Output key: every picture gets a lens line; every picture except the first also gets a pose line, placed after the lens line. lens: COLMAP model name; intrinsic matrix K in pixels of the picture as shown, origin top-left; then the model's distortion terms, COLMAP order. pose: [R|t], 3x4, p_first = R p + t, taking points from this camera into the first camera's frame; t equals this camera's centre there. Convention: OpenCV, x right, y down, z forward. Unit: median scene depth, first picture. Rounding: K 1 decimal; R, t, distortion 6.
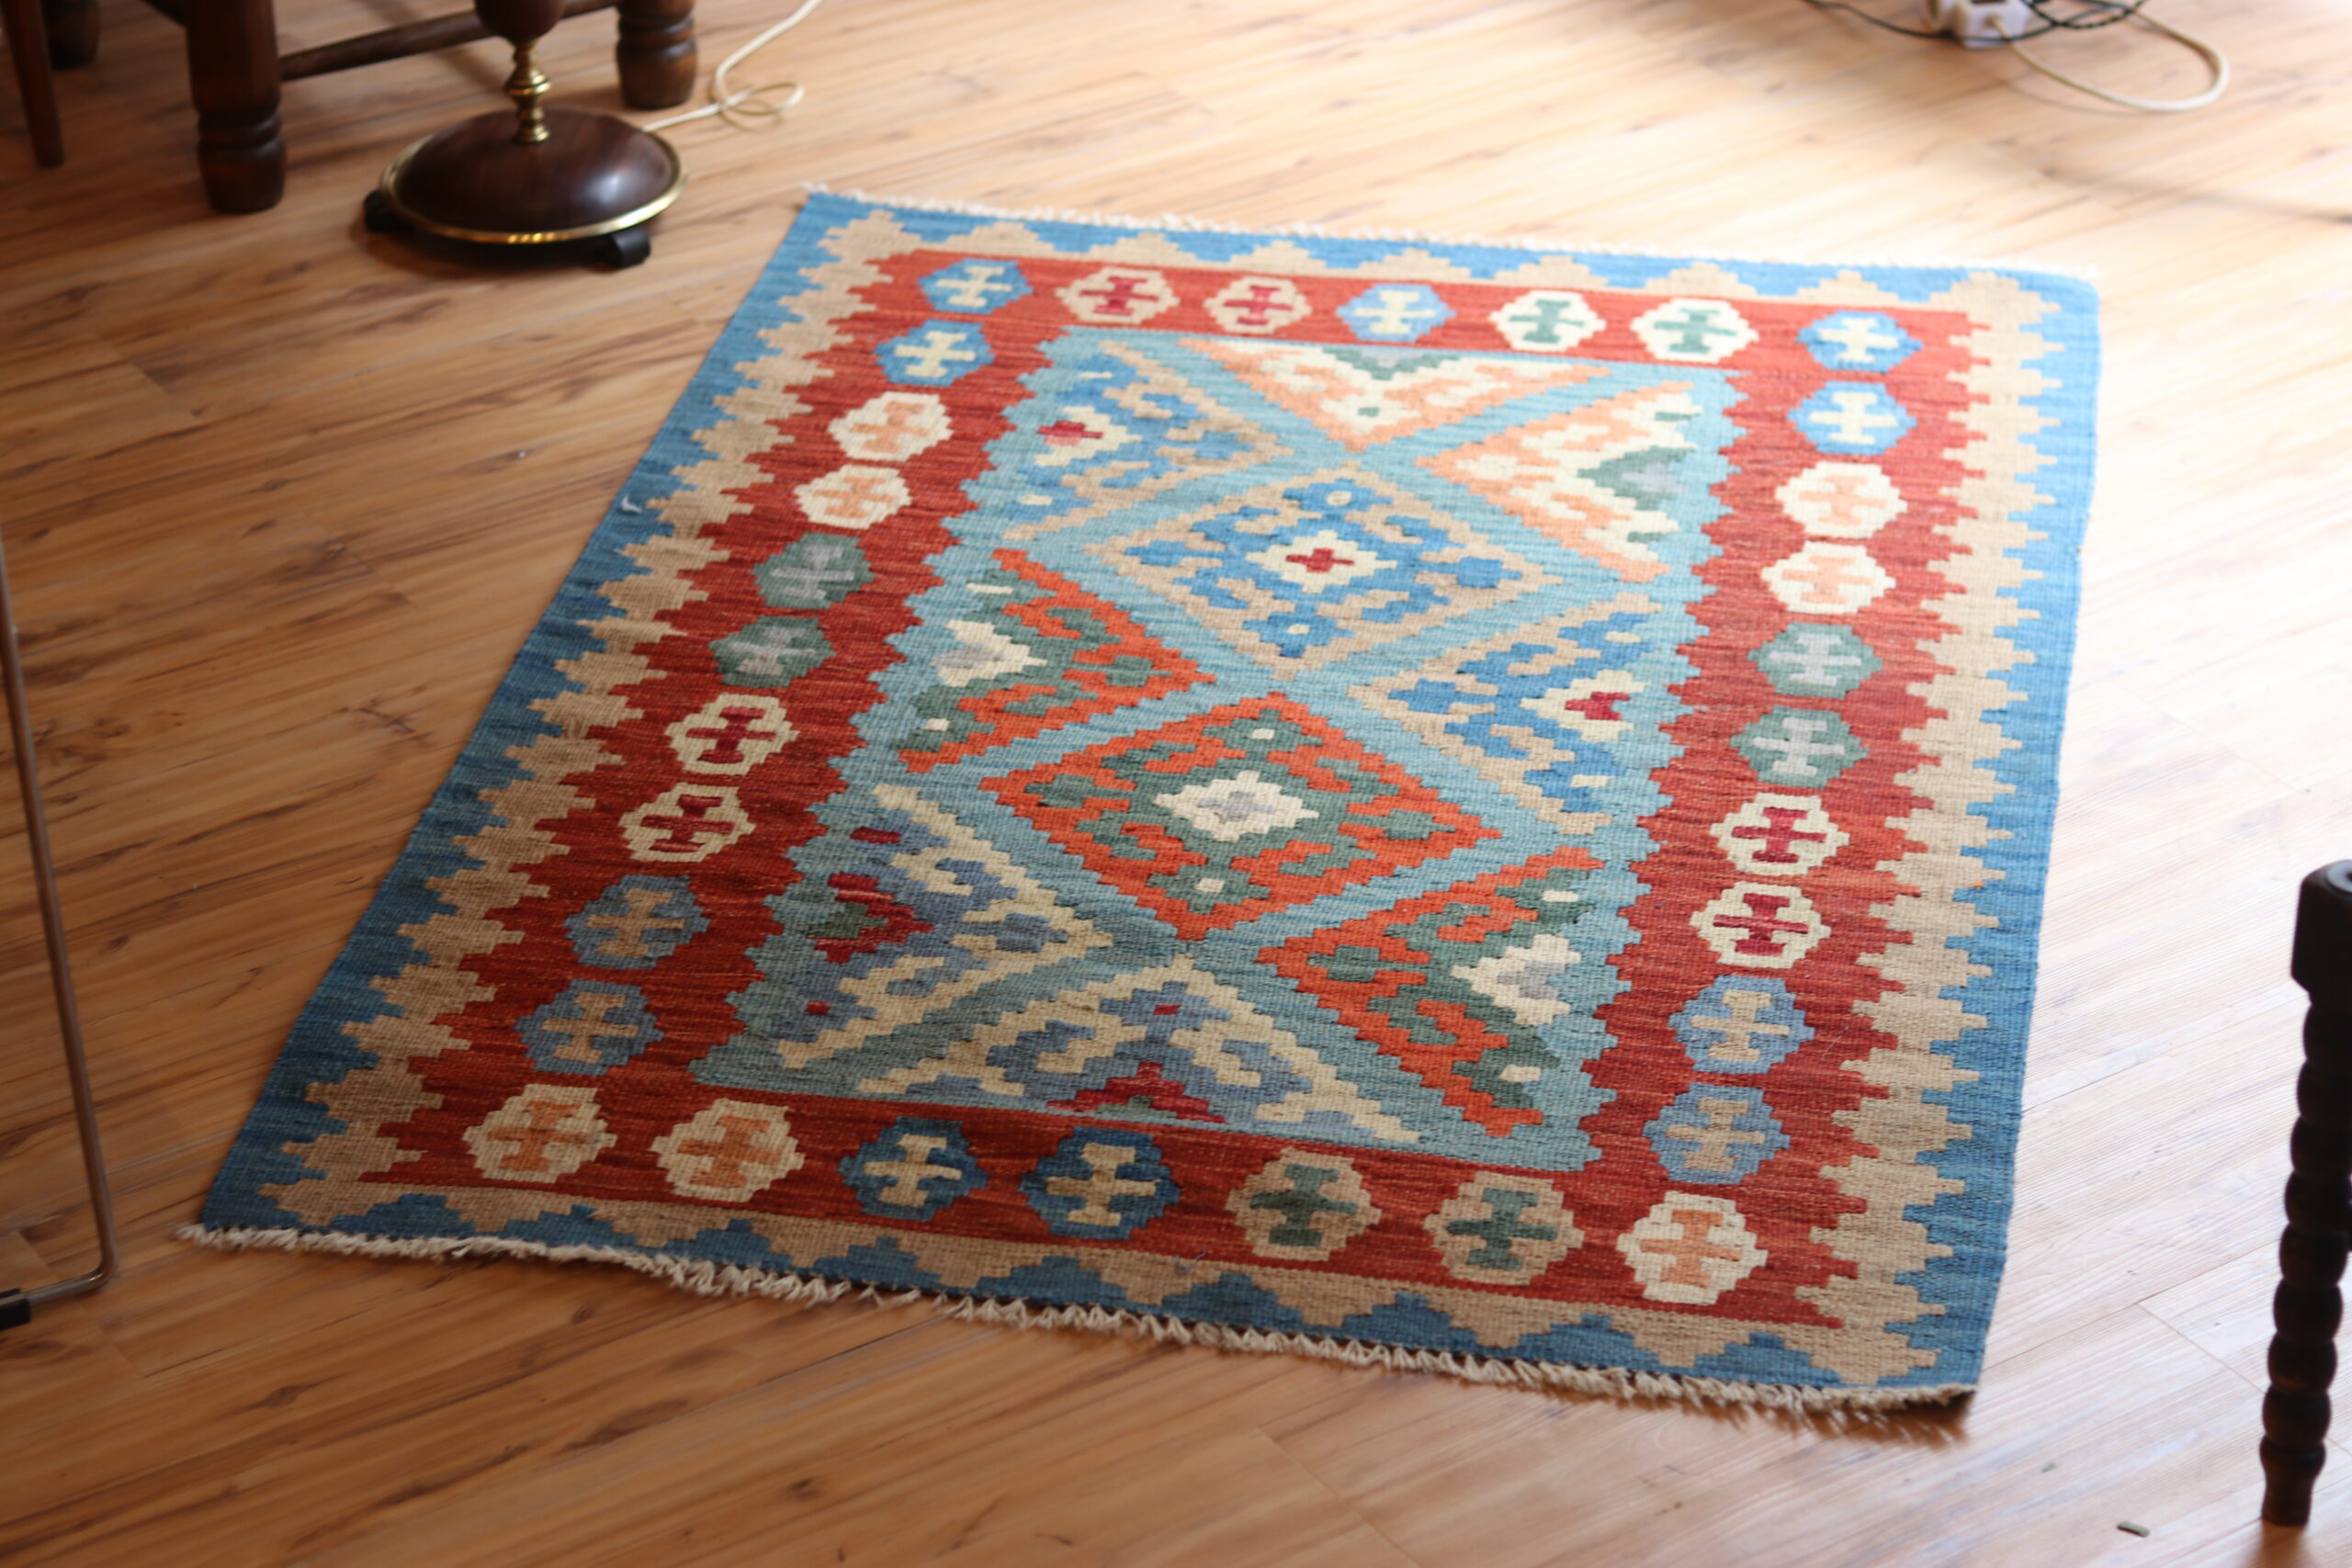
lens RADIAL K [[5508.1, 0, 1177.4], [0, 5508.1, 784.7], [0, 0, 1]] dist [-0.110020, 0.000000]
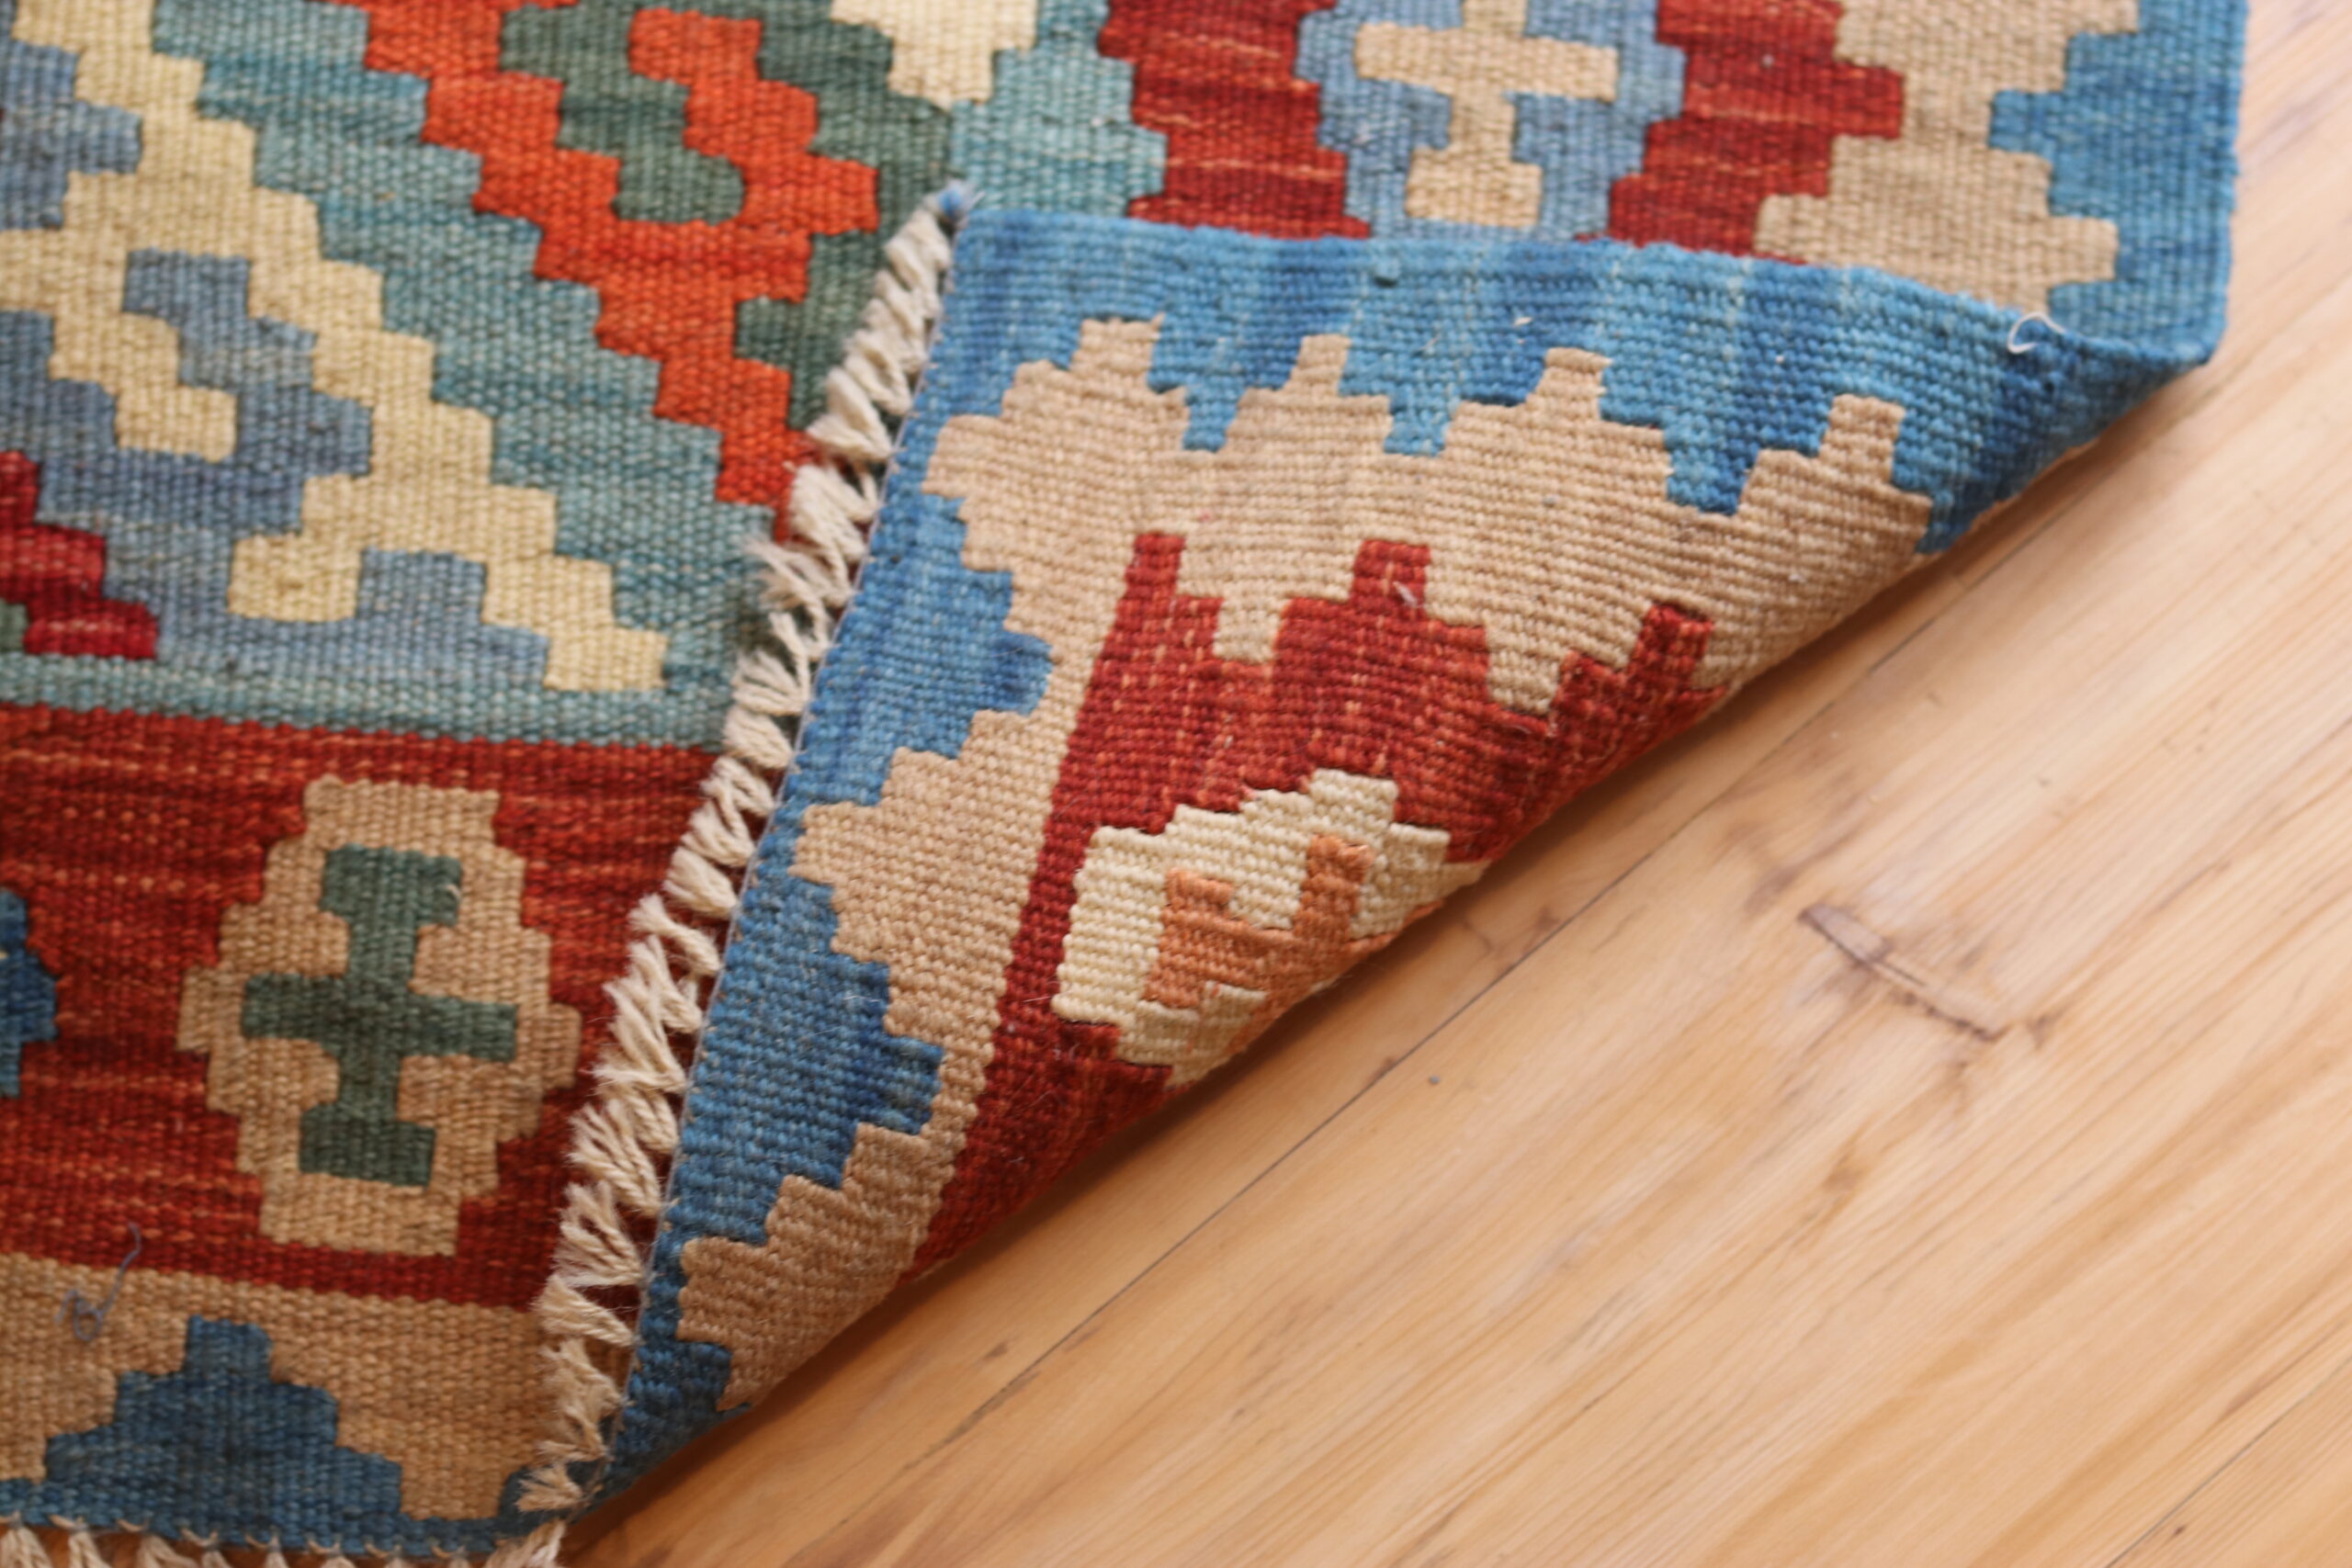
lens RADIAL K [[5508.1, 0, 1175.2], [0, 5508.1, 784.0], [0, 0, 1]] dist [-0.110020, 0.000000]
pose [[0.995056, -0.096335, 0.024148, 0.068799], [0.042395, 0.631892, 0.773896, -0.223076], [-0.089812, -0.769046, 0.632852, 0.743737]]
